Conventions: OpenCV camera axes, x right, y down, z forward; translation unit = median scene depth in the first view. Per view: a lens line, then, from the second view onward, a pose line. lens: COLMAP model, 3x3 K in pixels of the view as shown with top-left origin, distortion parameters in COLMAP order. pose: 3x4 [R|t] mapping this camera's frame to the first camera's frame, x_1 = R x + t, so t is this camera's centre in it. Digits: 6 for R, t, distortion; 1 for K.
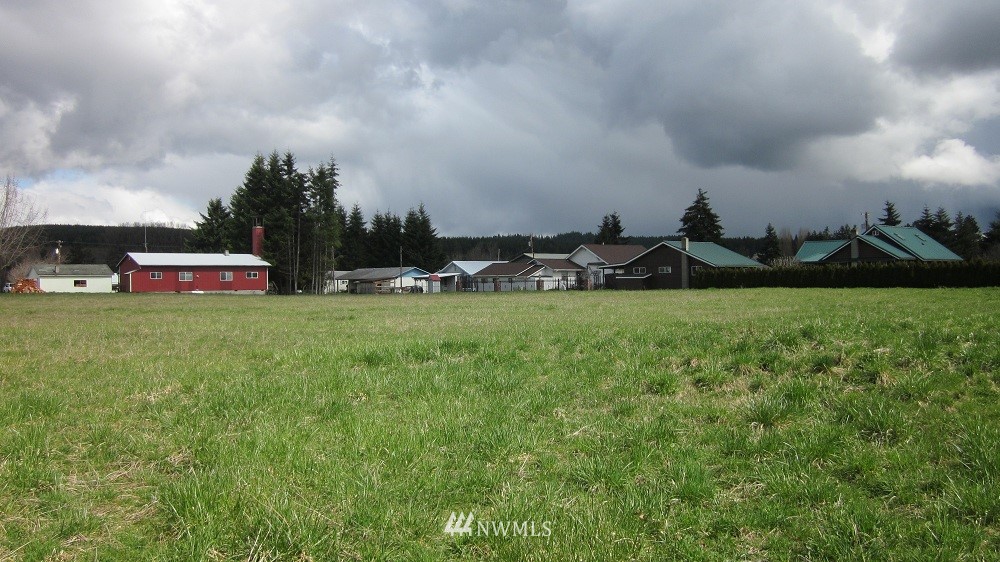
lens RADIAL K [[881.3, 0, 500.0], [0, 881.3, 281.0], [0, 0, 1]] dist [0.008158, 0.008717]
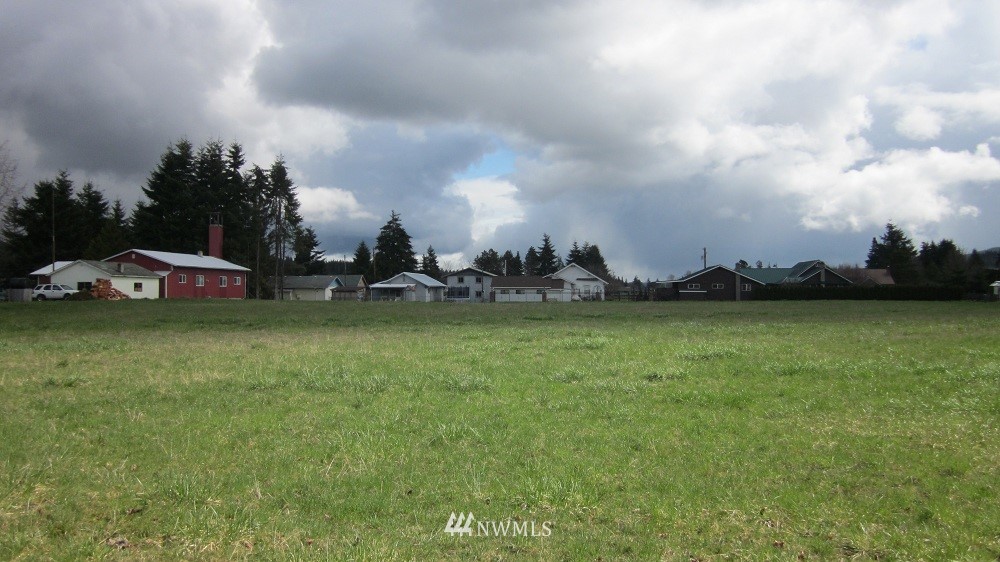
lens RADIAL K [[887.9, 0, 500.0], [0, 887.9, 281.0], [0, 0, 1]] dist [0.001529, 0.006572]
pose [[0.730316, 0.025318, 0.682641, -0.683057], [-0.013134, 0.999649, -0.023025, 0.010231], [-0.682984, 0.007849, 0.730391, 0.172305]]
